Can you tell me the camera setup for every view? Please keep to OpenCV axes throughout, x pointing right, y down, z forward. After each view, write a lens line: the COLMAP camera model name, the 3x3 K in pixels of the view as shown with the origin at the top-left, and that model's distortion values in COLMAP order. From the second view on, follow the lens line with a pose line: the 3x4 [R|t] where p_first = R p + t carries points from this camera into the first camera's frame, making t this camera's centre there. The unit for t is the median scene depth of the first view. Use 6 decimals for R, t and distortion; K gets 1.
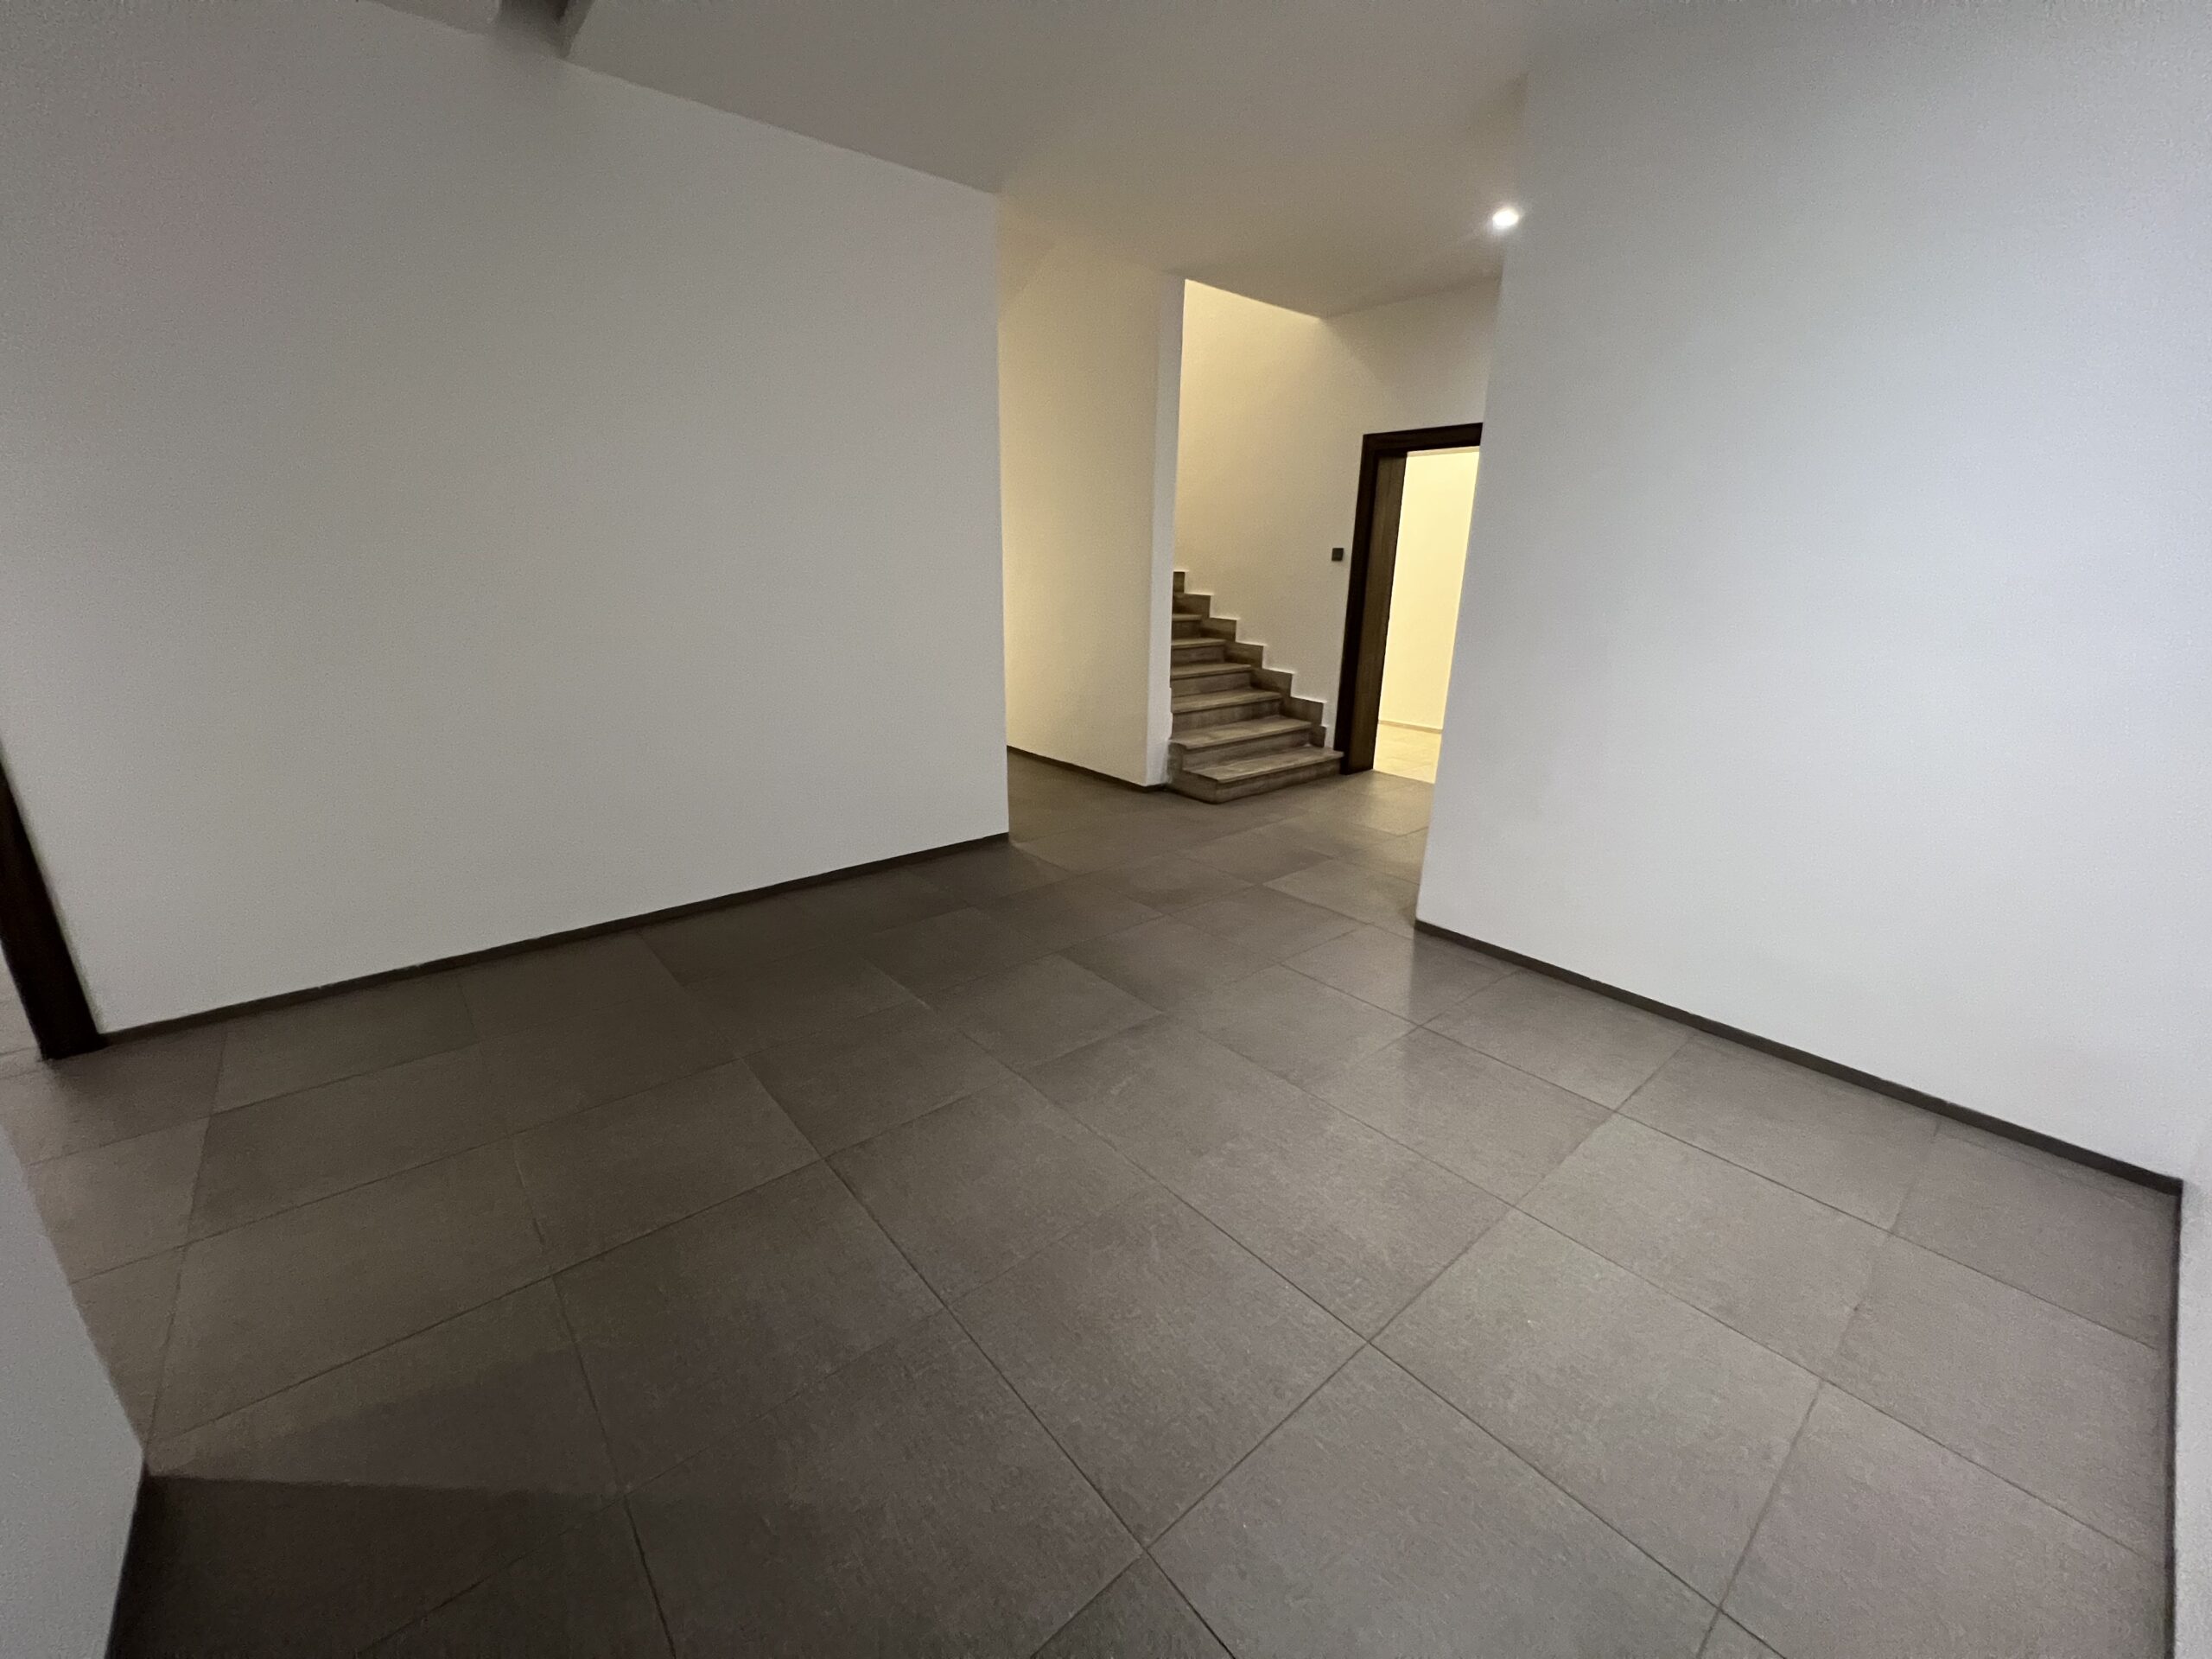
lens RADIAL K [[880.6, 0, 1108.9], [0, 880.6, 834.7], [0, 0, 1]] dist [-0.003207, 0.001084]
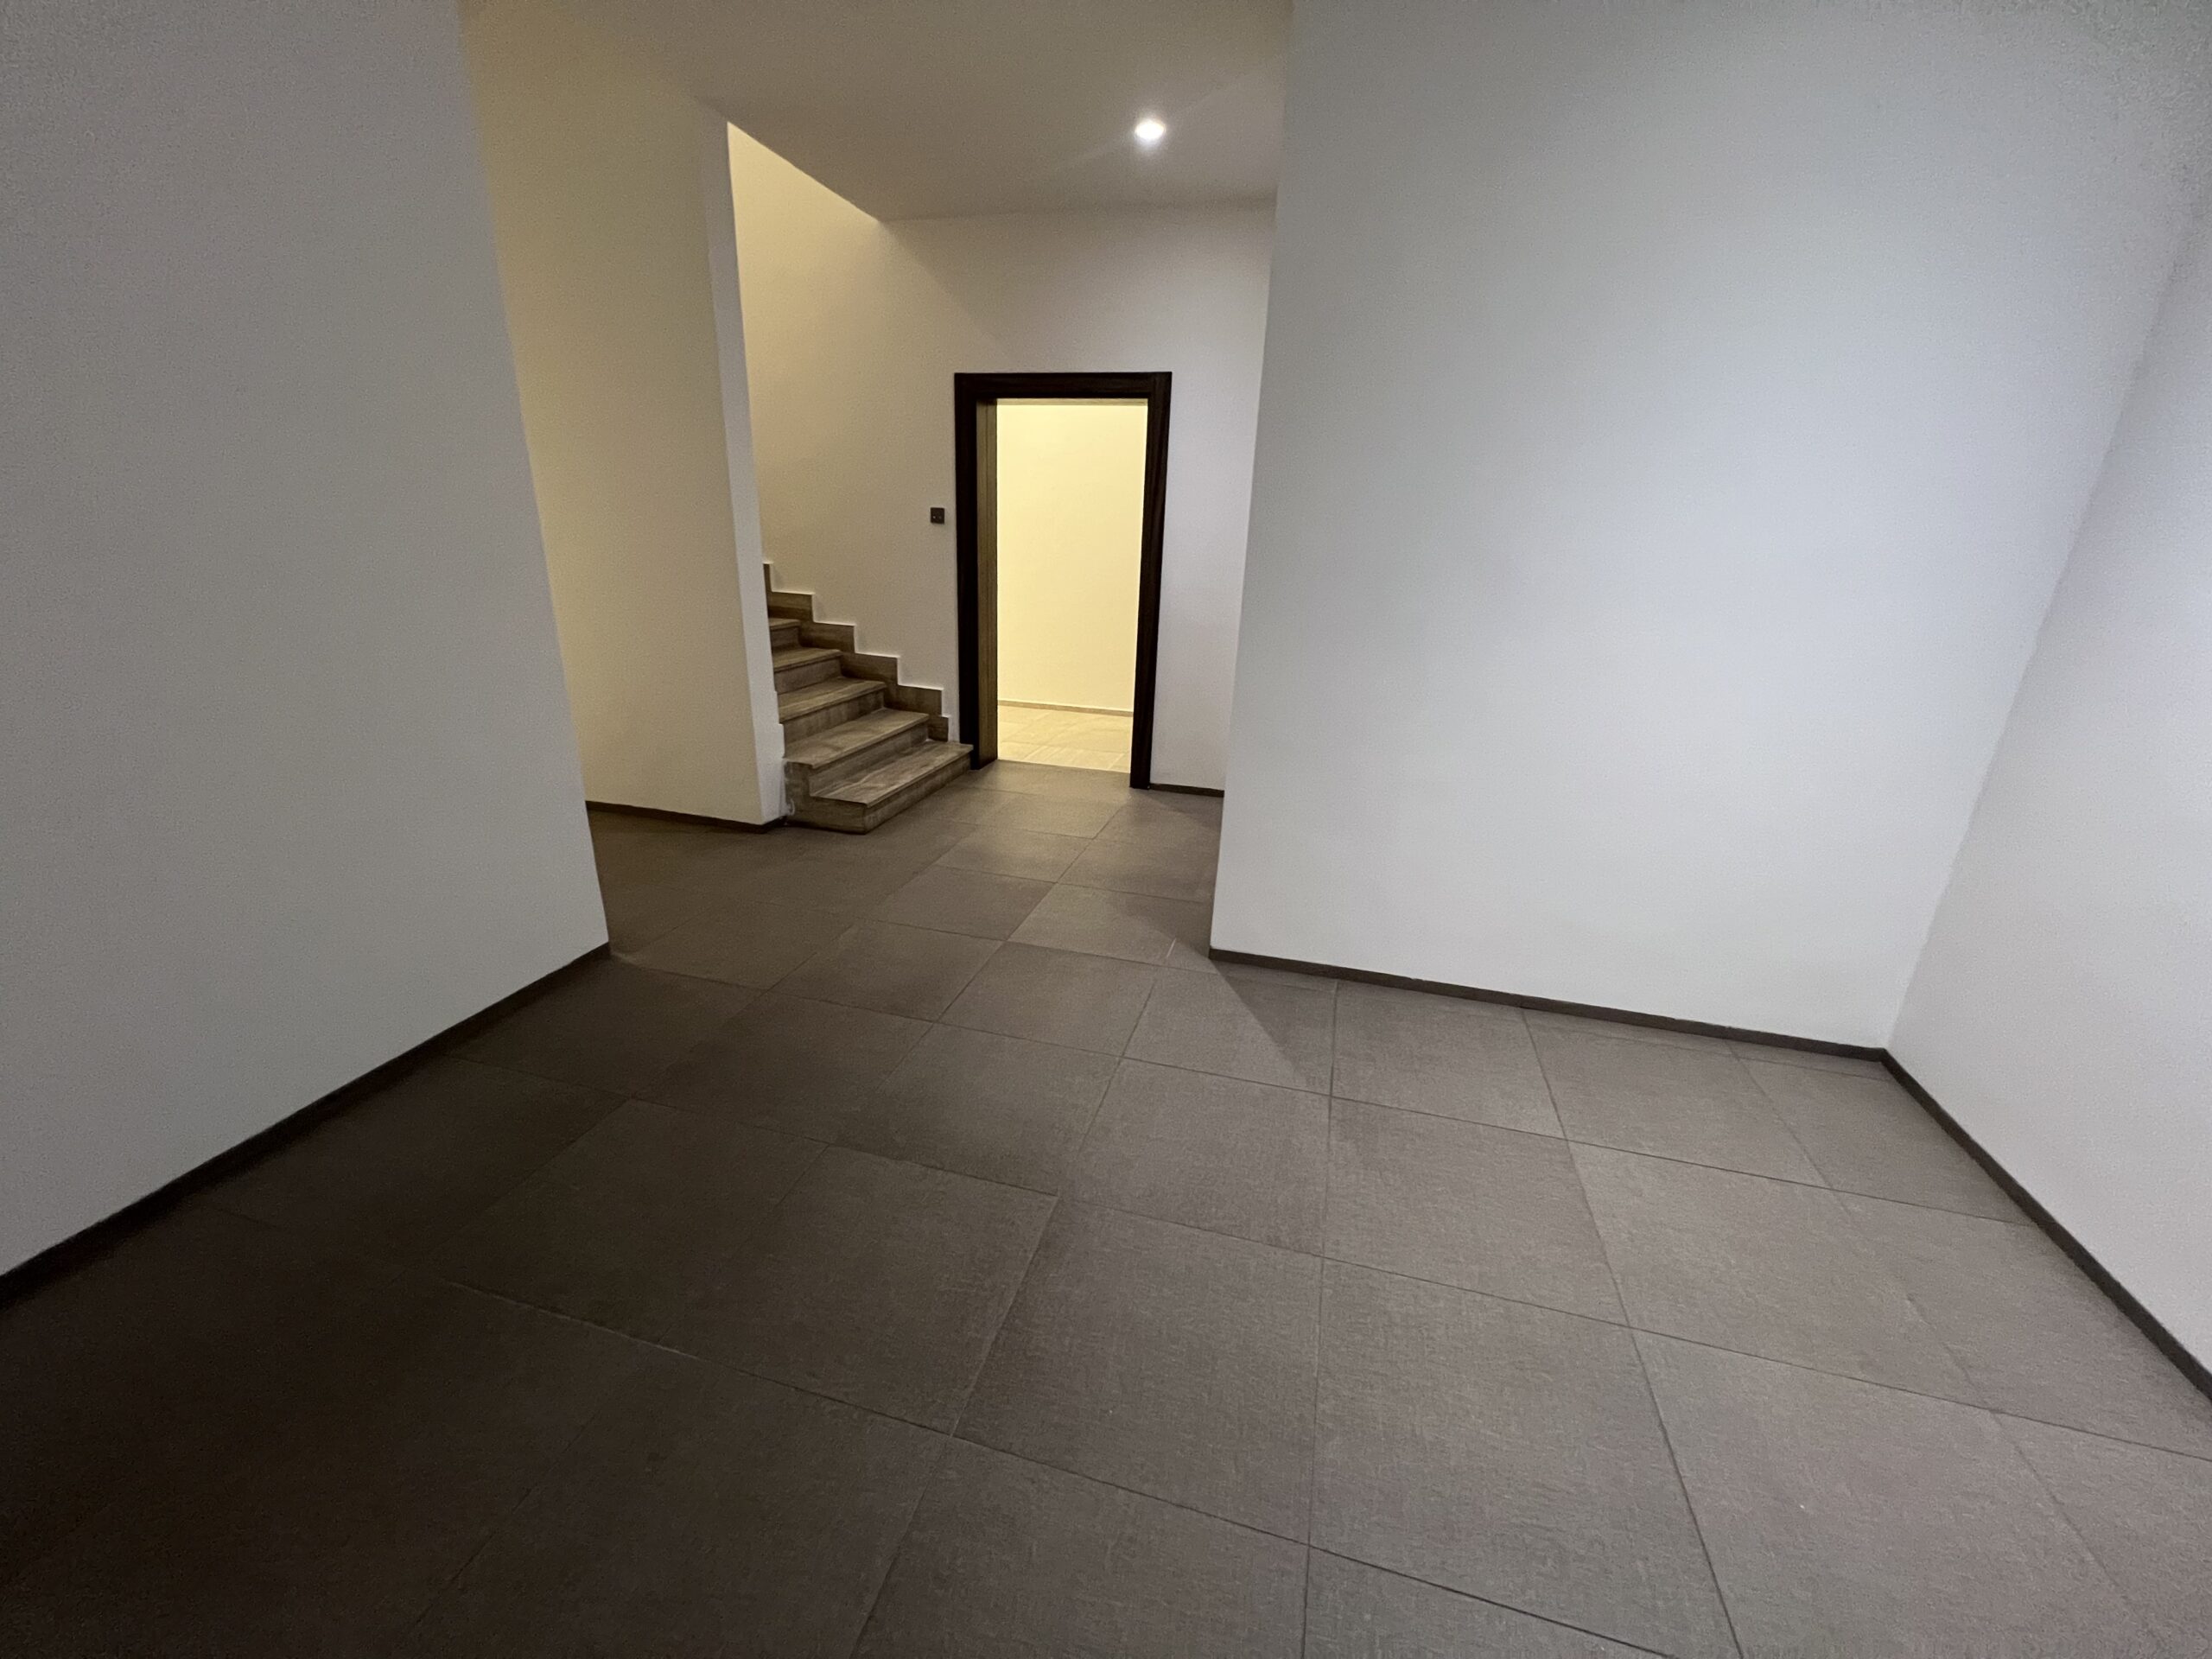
lens RADIAL K [[893.5, 0, 1099.3], [0, 893.5, 824.2], [0, 0, 1]] dist [-0.000877, -0.000217]
pose [[0.831542, -0.164960, 0.530402, -0.120330], [0.148887, 0.986135, 0.073278, -0.067089], [-0.535136, 0.018037, 0.844573, 0.202511]]
